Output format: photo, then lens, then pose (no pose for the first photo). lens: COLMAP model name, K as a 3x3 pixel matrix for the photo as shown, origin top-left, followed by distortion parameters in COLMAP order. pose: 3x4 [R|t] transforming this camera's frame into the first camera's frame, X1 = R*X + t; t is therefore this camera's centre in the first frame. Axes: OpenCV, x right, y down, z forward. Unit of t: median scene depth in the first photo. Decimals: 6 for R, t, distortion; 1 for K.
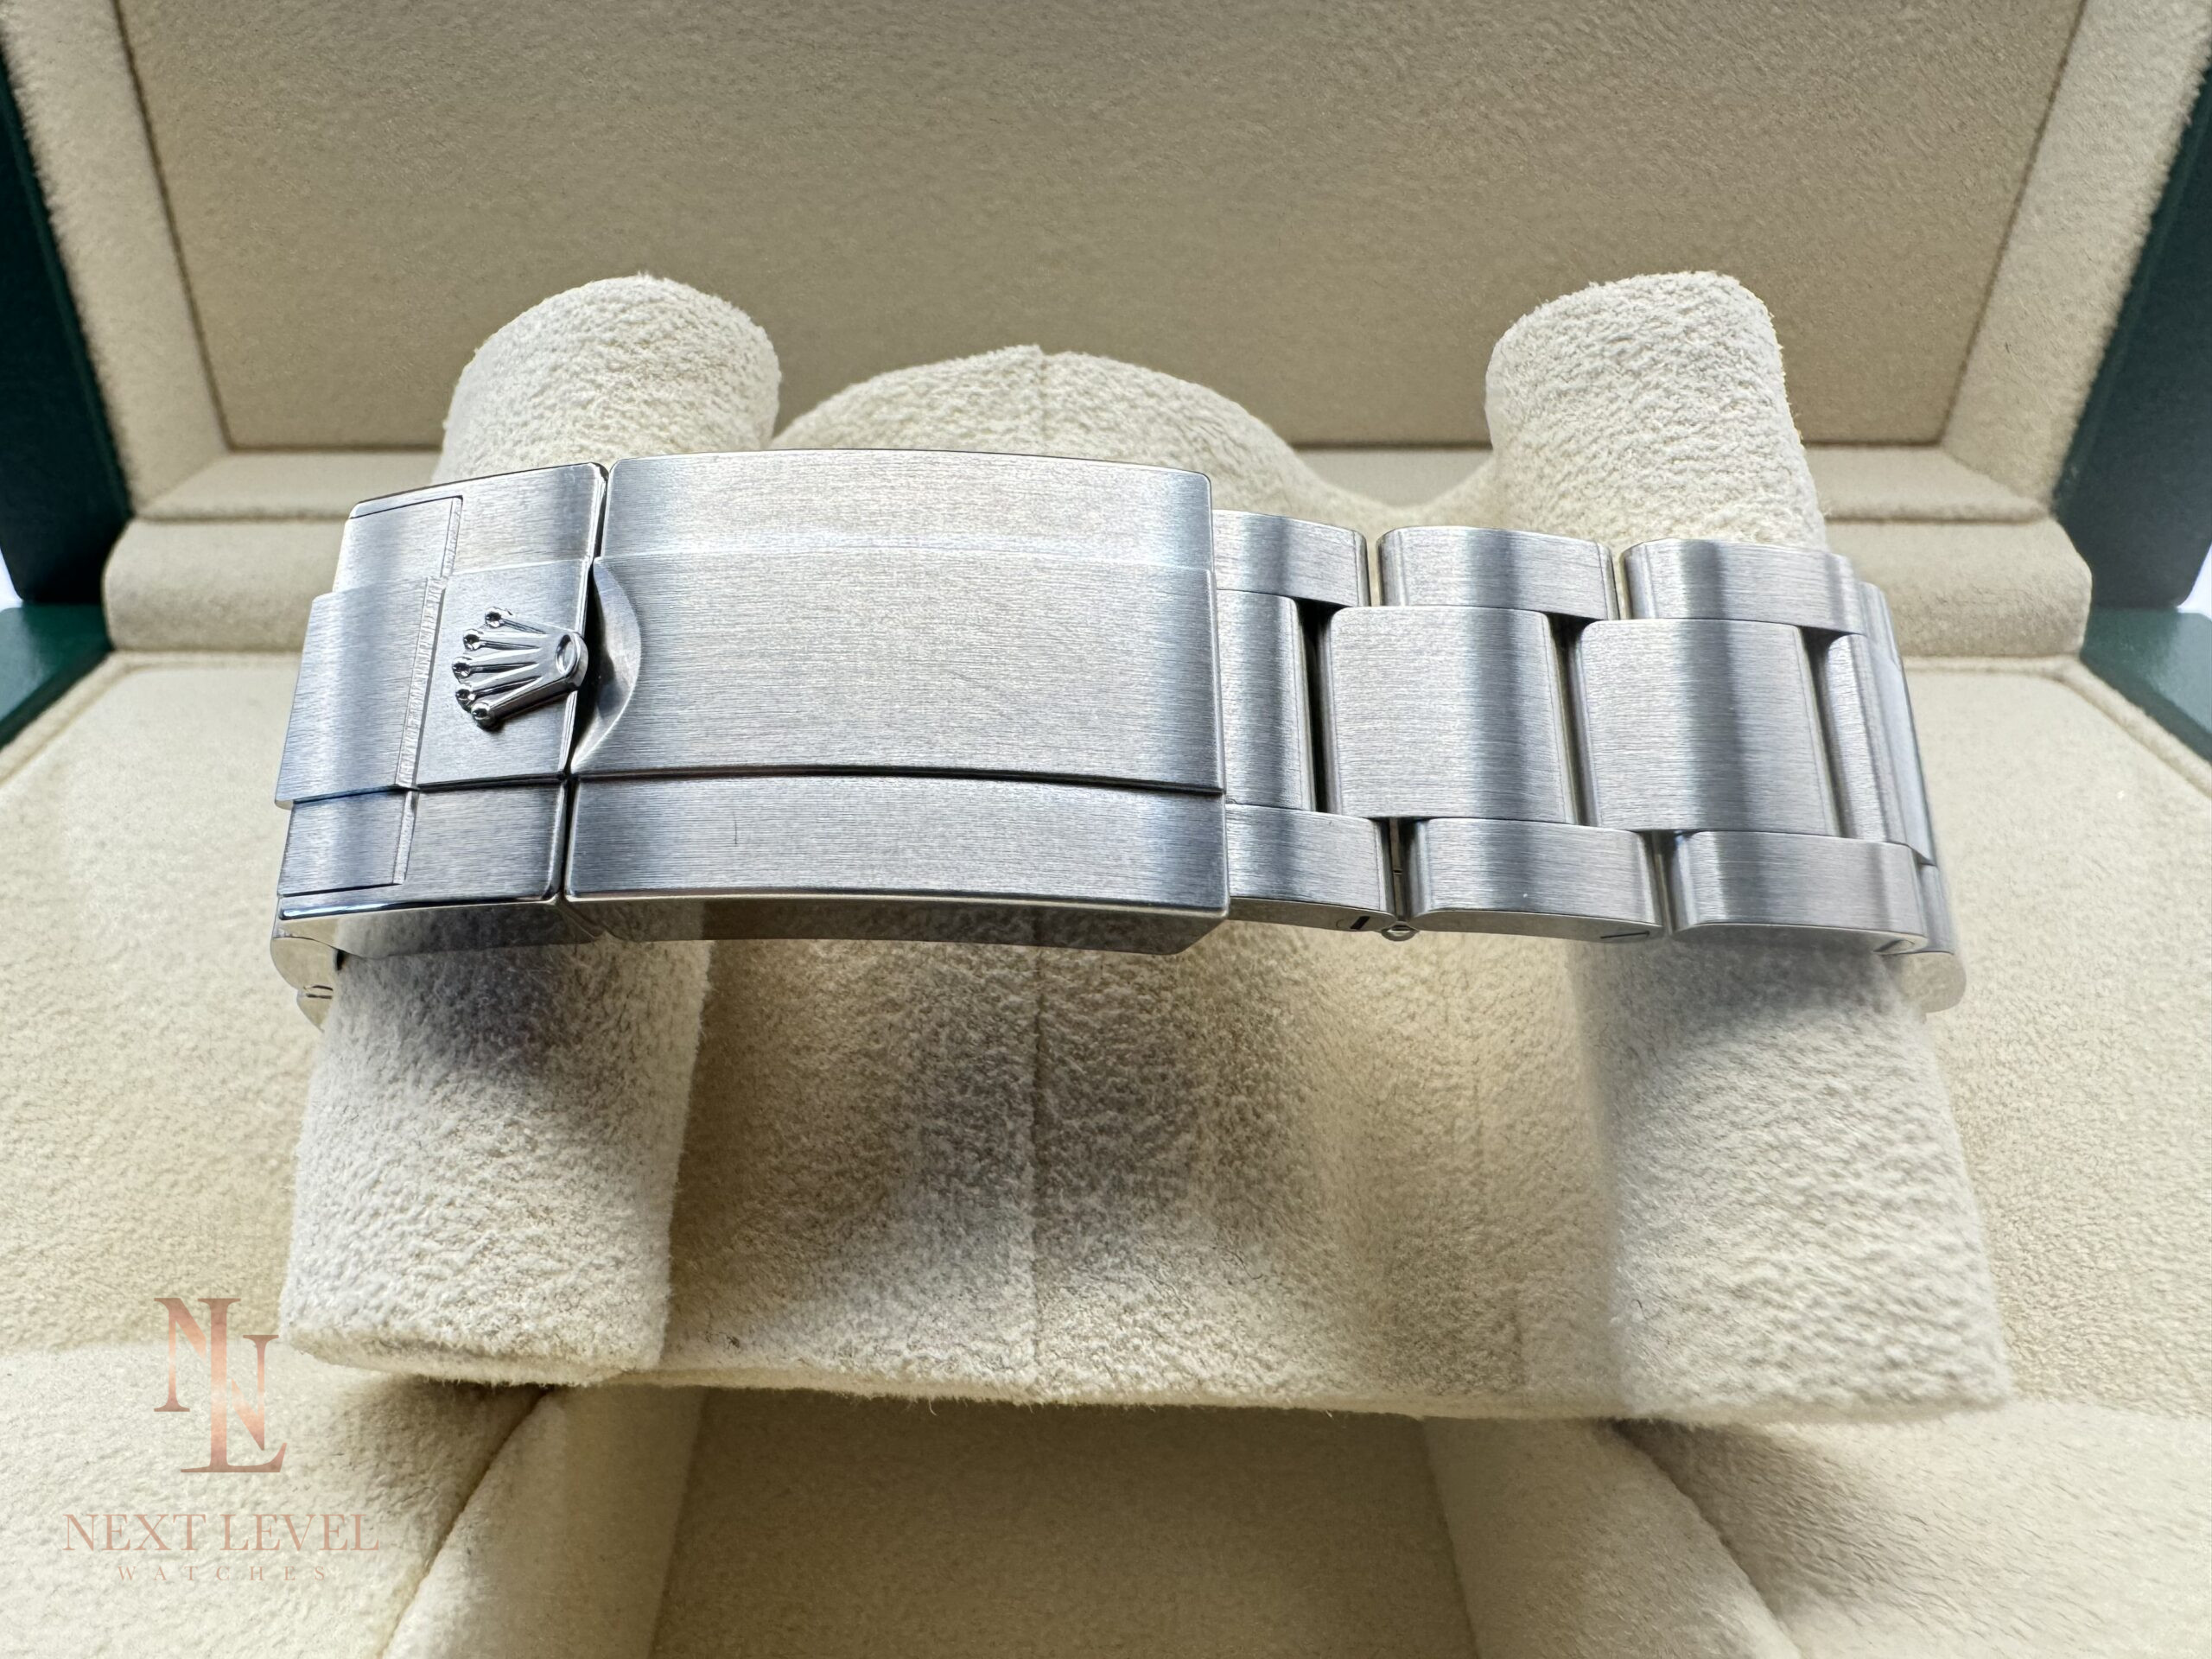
lens RADIAL K [[1599.0, 0, 926.1], [0, 1599.0, 826.6], [0, 0, 1]] dist [-0.003778, -0.000260]
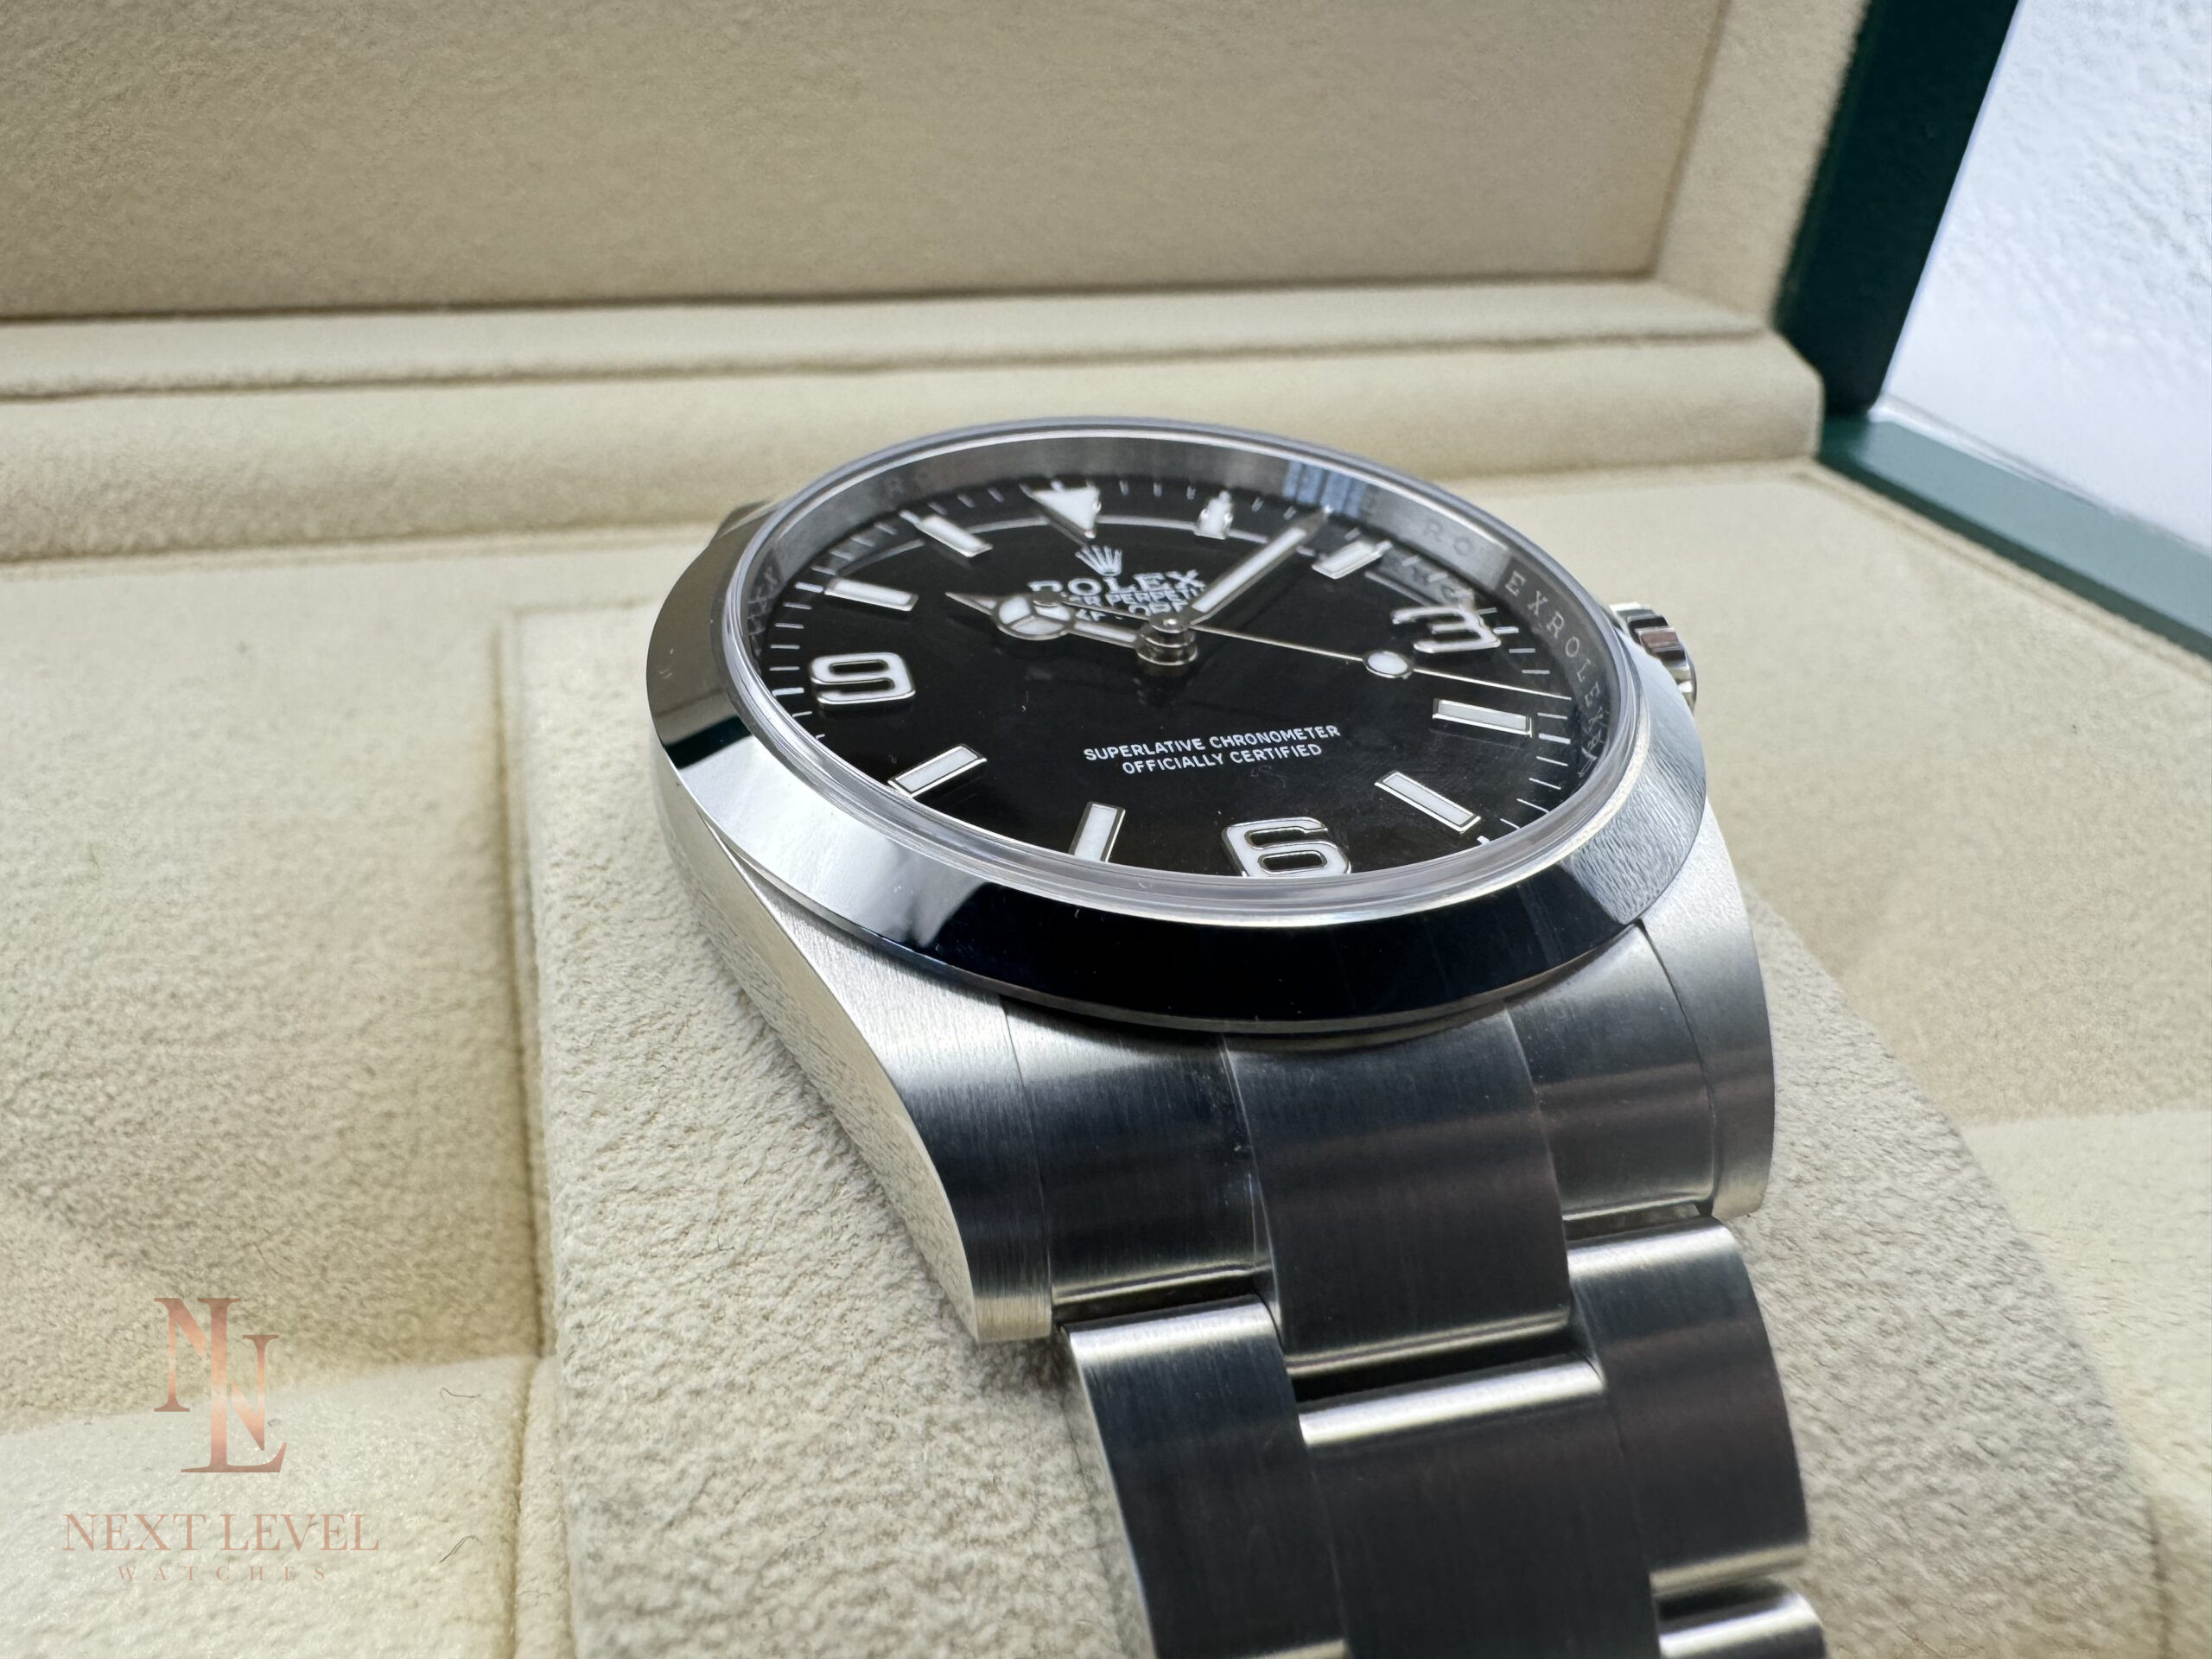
lens RADIAL K [[1599.0, 0, 926.1], [0, 1599.0, 826.6], [0, 0, 1]] dist [-0.003778, -0.000260]
pose [[0.959301, -0.104739, 0.262242, -0.156331], [0.100558, 0.994498, 0.029356, 0.048003], [-0.263873, -0.001790, 0.964556, 0.130557]]
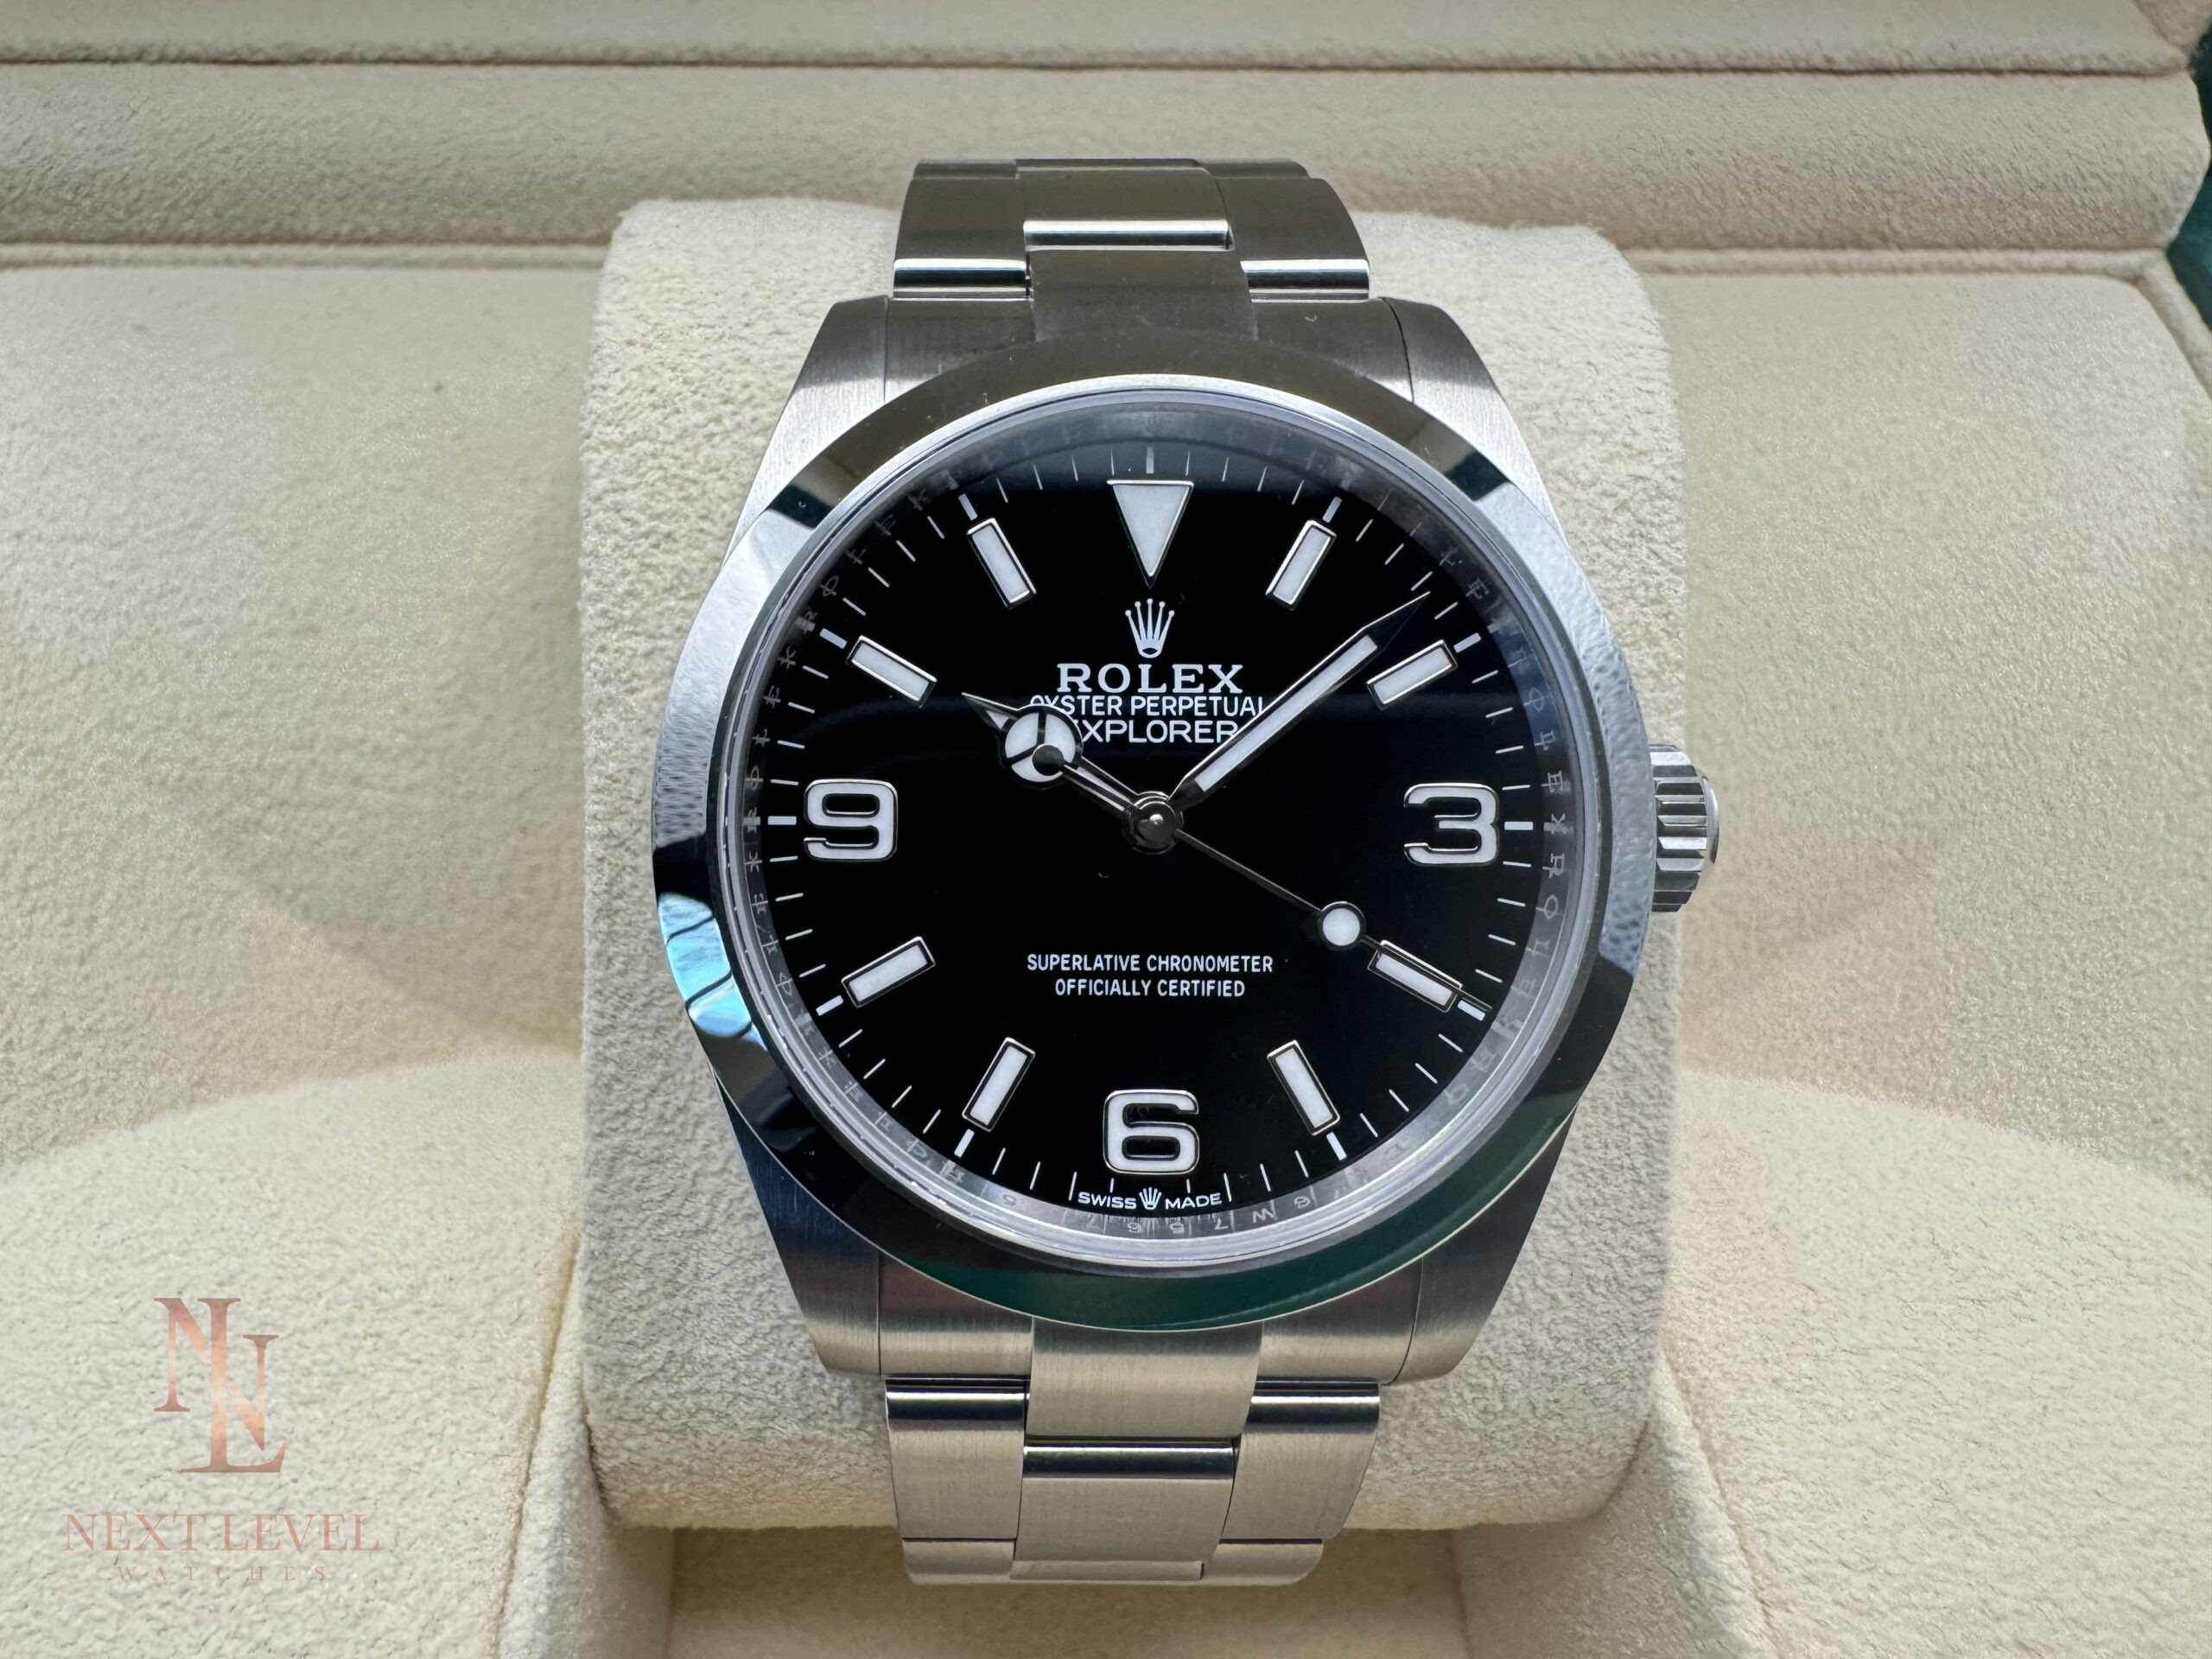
lens RADIAL K [[1599.0, 0, 926.1], [0, 1599.0, 826.6], [0, 0, 1]] dist [-0.003778, -0.000260]
pose [[0.998413, -0.030842, 0.047116, -0.043428], [0.006707, 0.895859, 0.444288, -0.227824], [-0.055912, -0.443267, 0.894644, 0.076116]]
